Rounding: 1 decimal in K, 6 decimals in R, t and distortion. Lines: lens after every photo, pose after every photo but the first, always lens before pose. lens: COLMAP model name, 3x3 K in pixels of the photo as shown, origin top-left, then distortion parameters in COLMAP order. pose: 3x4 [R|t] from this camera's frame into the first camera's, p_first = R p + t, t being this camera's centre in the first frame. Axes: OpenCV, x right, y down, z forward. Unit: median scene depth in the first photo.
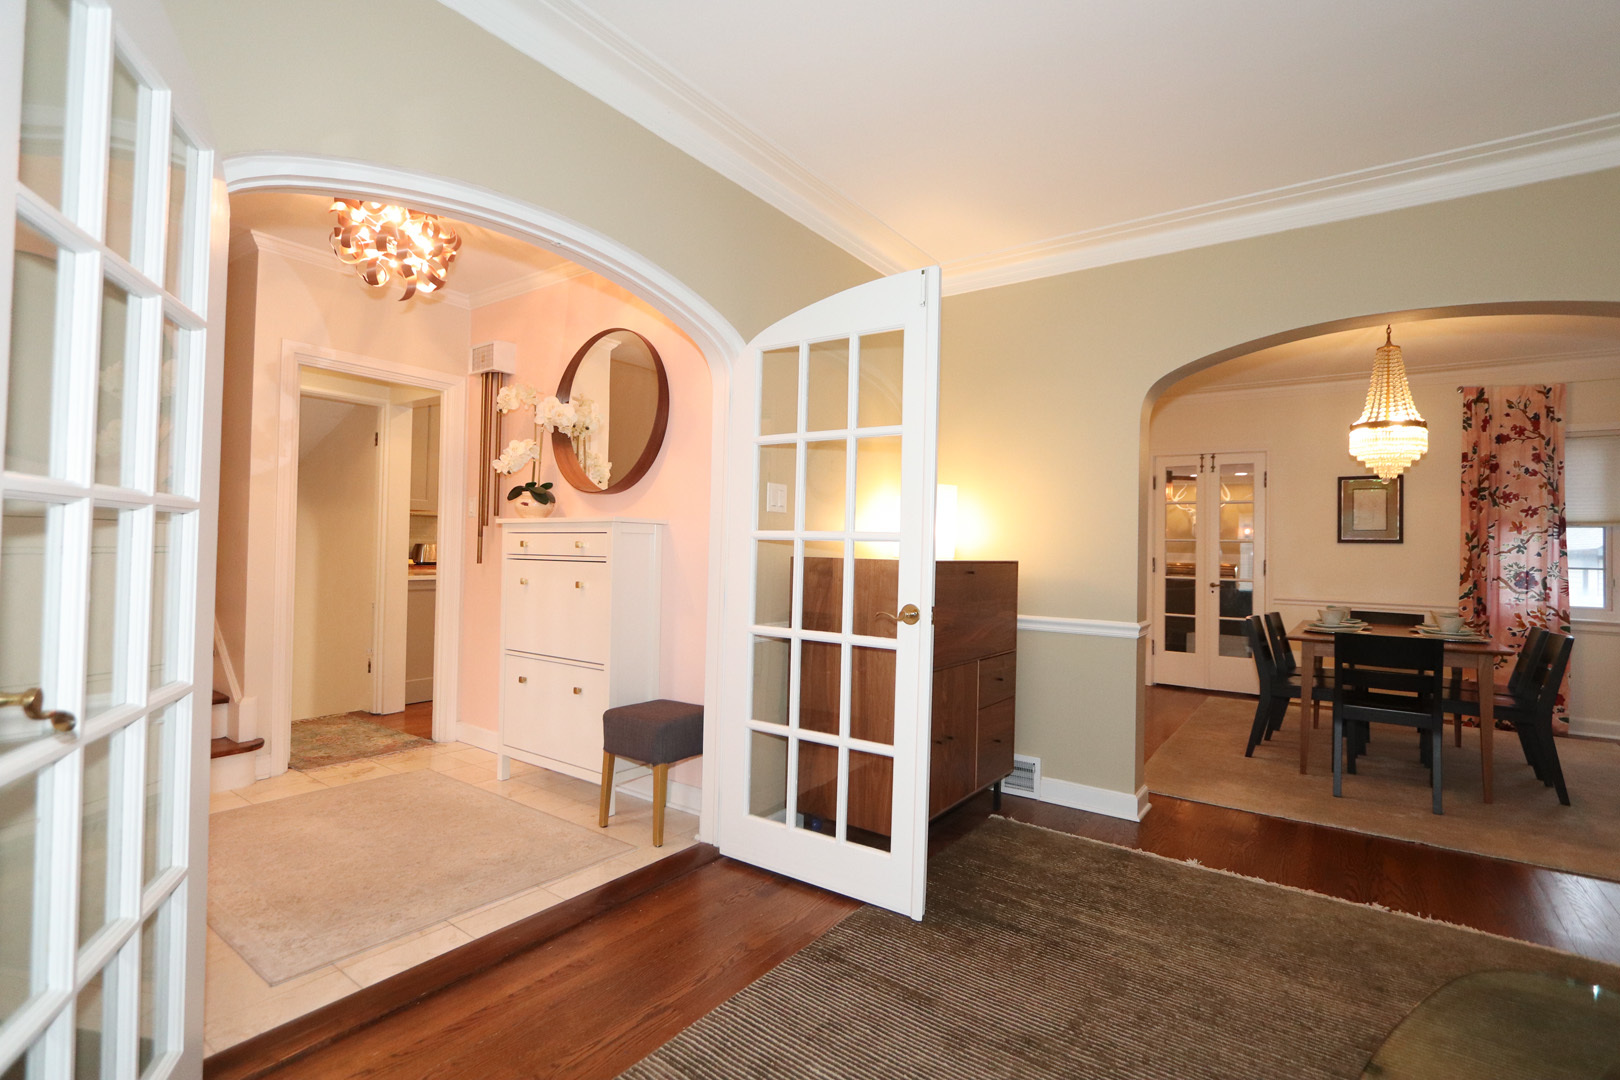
lens RADIAL K [[745.1, 0, 817.3], [0, 745.1, 533.4], [0, 0, 1]] dist [-0.010884, -0.000071]
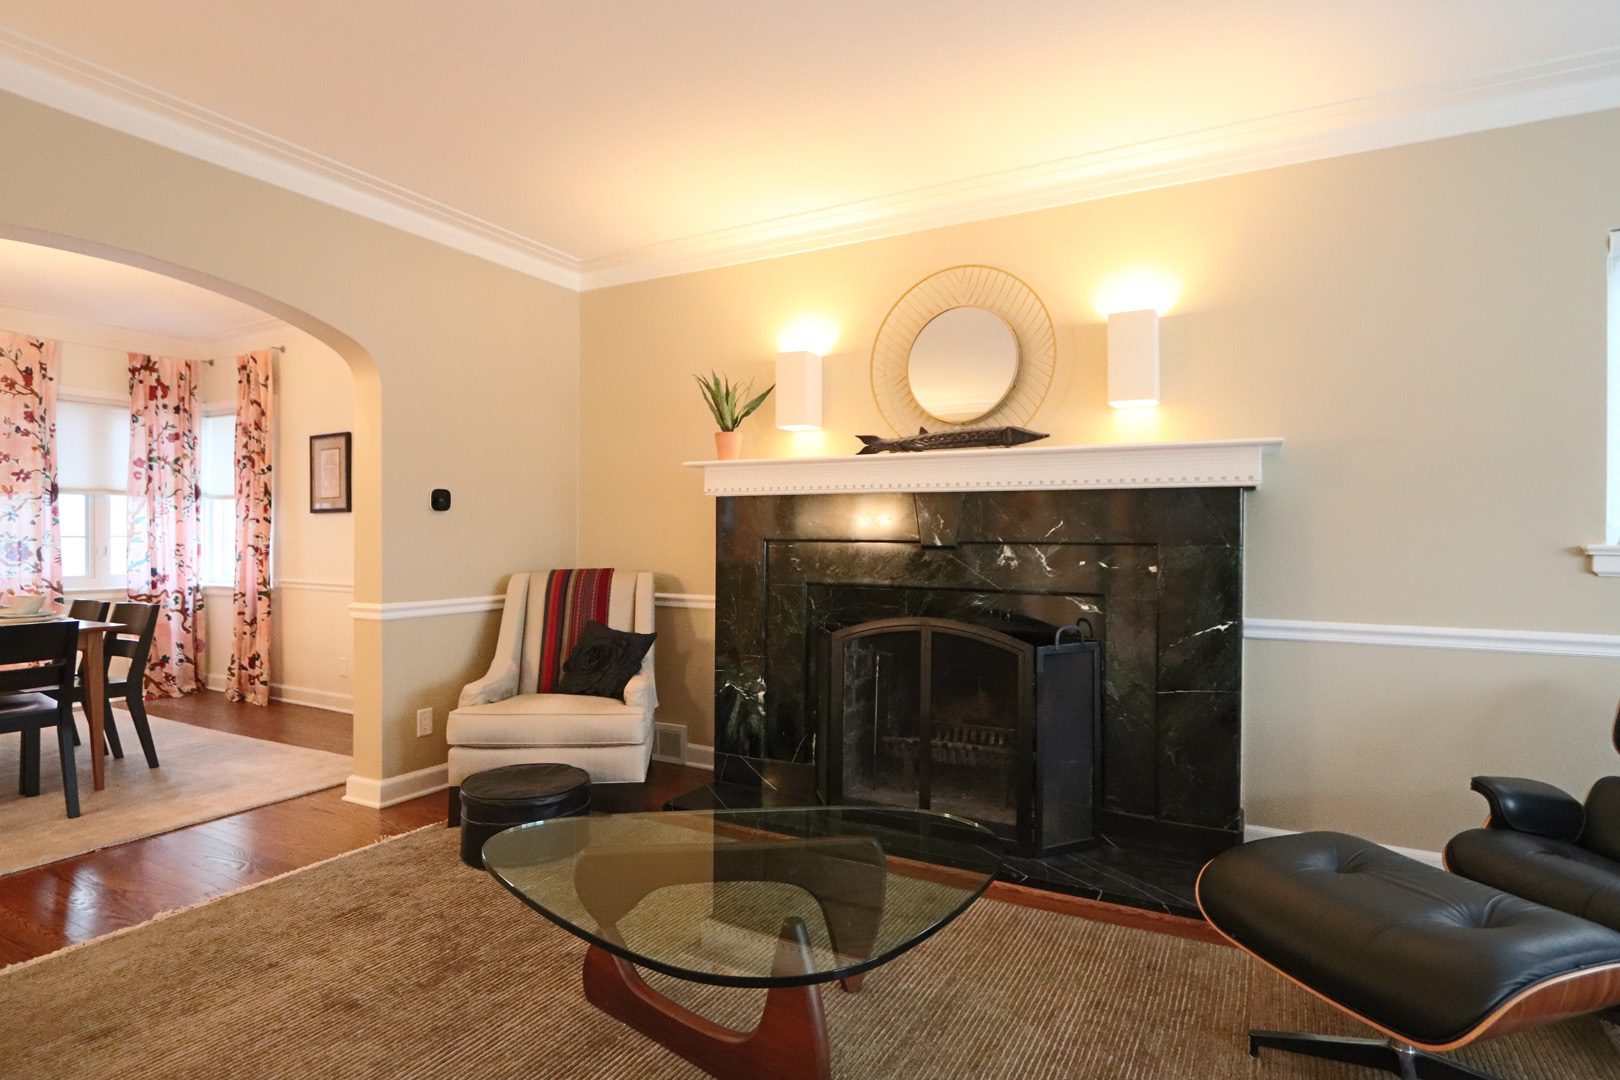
lens RADIAL K [[838.2, 0, 810.0], [0, 838.2, 540.0], [0, 0, 1]] dist [-0.014401, 0.001727]
pose [[-0.117034, -0.028322, 0.992724, -0.156904], [-0.026631, 0.999323, 0.025371, -0.001611], [-0.992771, -0.023468, -0.117709, 0.158849]]
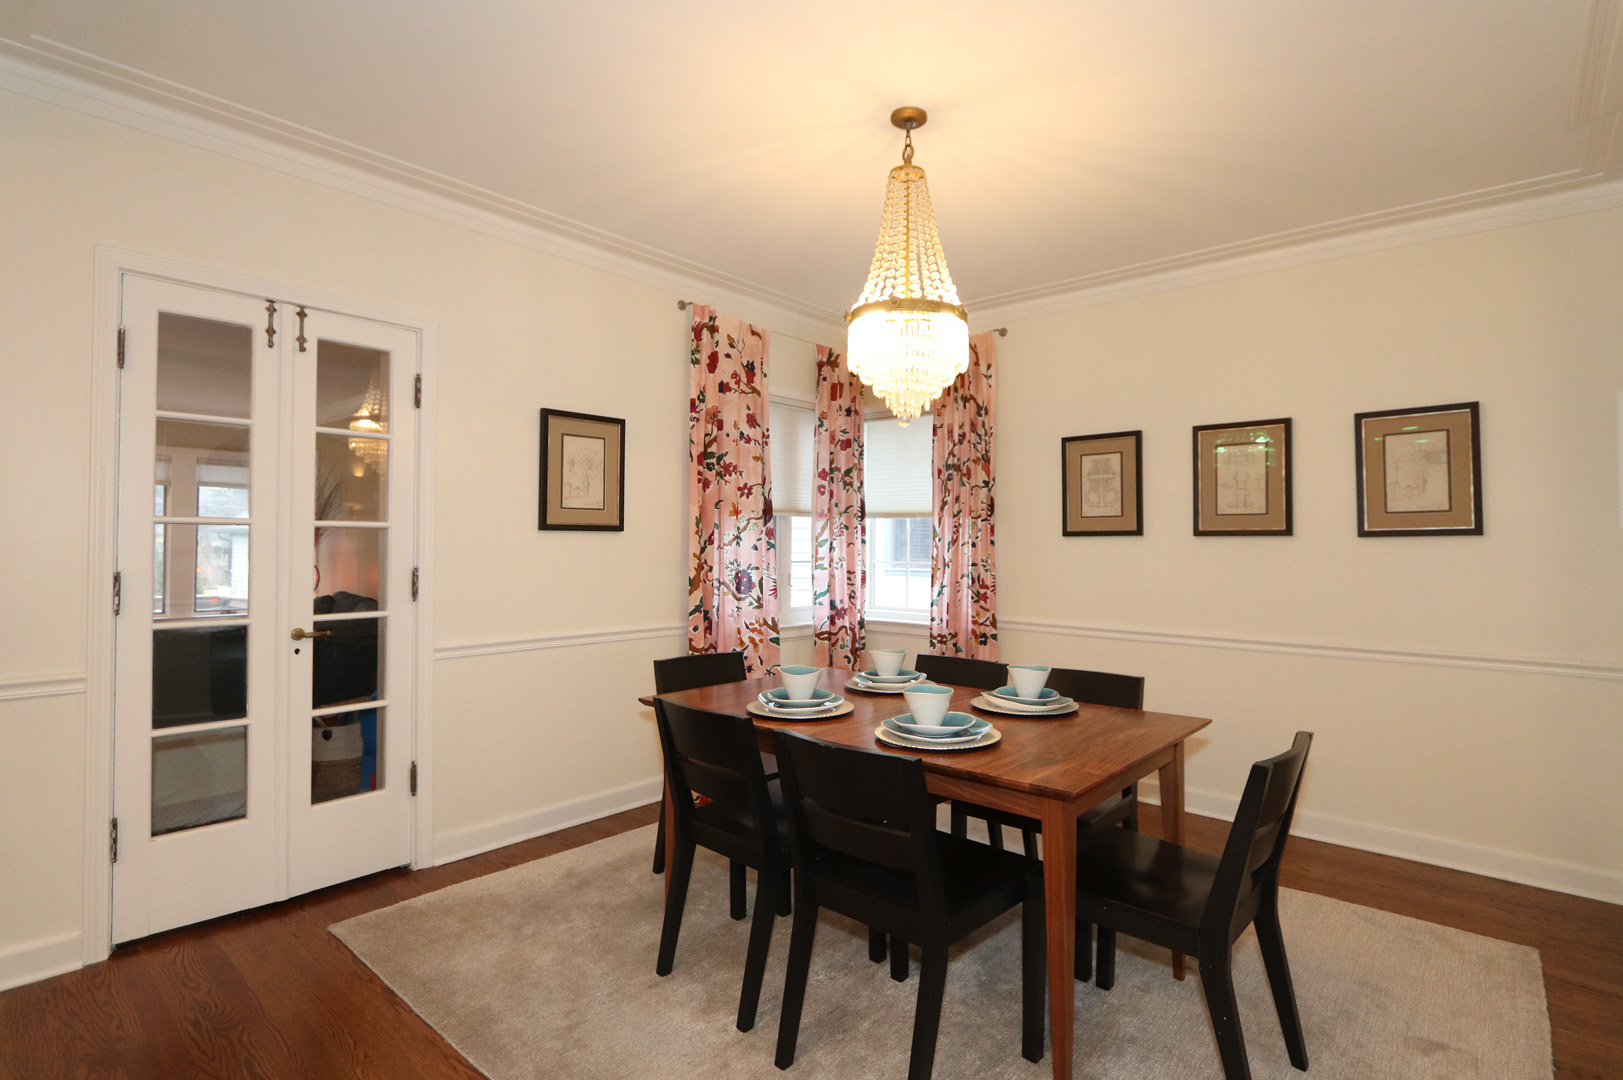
lens RADIAL K [[800.9, 0, 825.5], [0, 800.9, 535.3], [0, 0, 1]] dist [-0.005311, -0.000082]
pose [[0.087844, -0.008054, 0.996102, 0.161049], [-0.024569, 0.999646, 0.010250, 0.005882], [-0.995831, -0.025373, 0.087615, 0.847075]]
